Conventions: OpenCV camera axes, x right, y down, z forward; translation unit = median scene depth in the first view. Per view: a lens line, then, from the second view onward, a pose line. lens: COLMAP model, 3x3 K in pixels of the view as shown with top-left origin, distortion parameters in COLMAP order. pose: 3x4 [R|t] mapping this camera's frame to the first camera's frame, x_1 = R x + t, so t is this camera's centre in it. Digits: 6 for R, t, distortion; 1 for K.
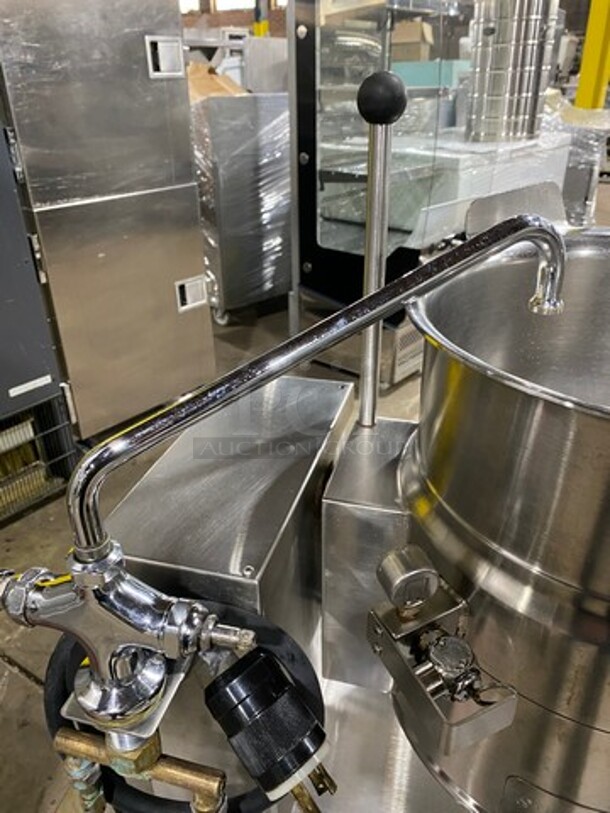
lens RADIAL K [[623.4, 0, 305.0], [0, 623.4, 406.5], [0, 0, 1]] dist [-0.006631, 0.006766]
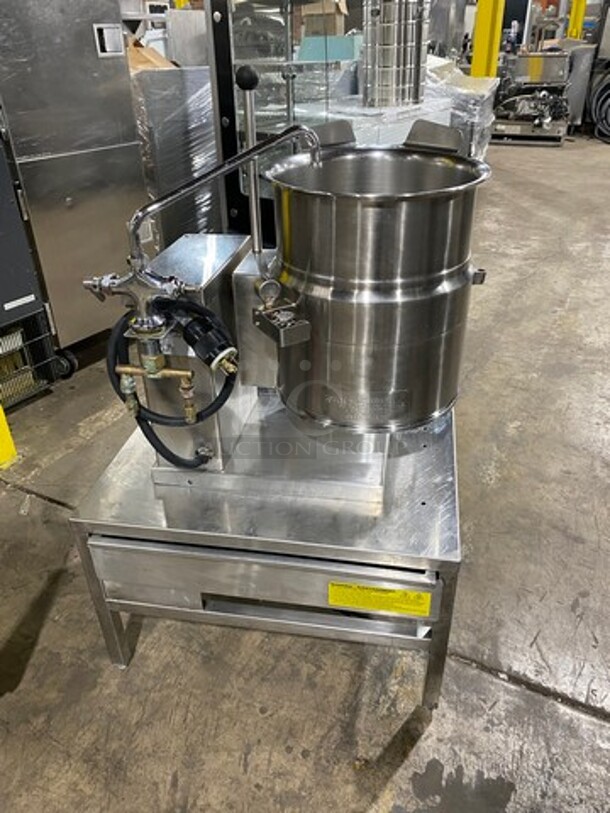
lens RADIAL K [[623.4, 0, 305.0], [0, 623.4, 406.5], [0, 0, 1]] dist [-0.006631, 0.006766]
pose [[0.994496, -0.056179, 0.088445, 0.012217], [0.052694, 0.997758, 0.041258, 0.099282], [-0.090565, -0.036370, 0.995226, -0.212189]]
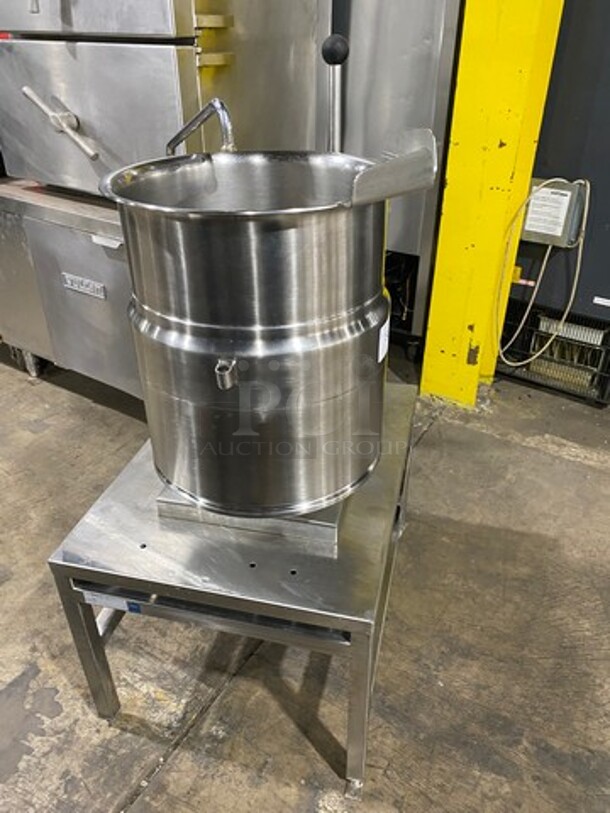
lens RADIAL K [[598.3, 0, 305.0], [0, 598.3, 406.5], [0, 0, 1]] dist [-0.005018, -0.007291]
pose [[0.039063, 0.530556, -0.846749, 0.376610], [-0.474597, 0.755566, 0.451528, -0.074581], [0.879336, 0.384227, 0.281315, 0.147466]]
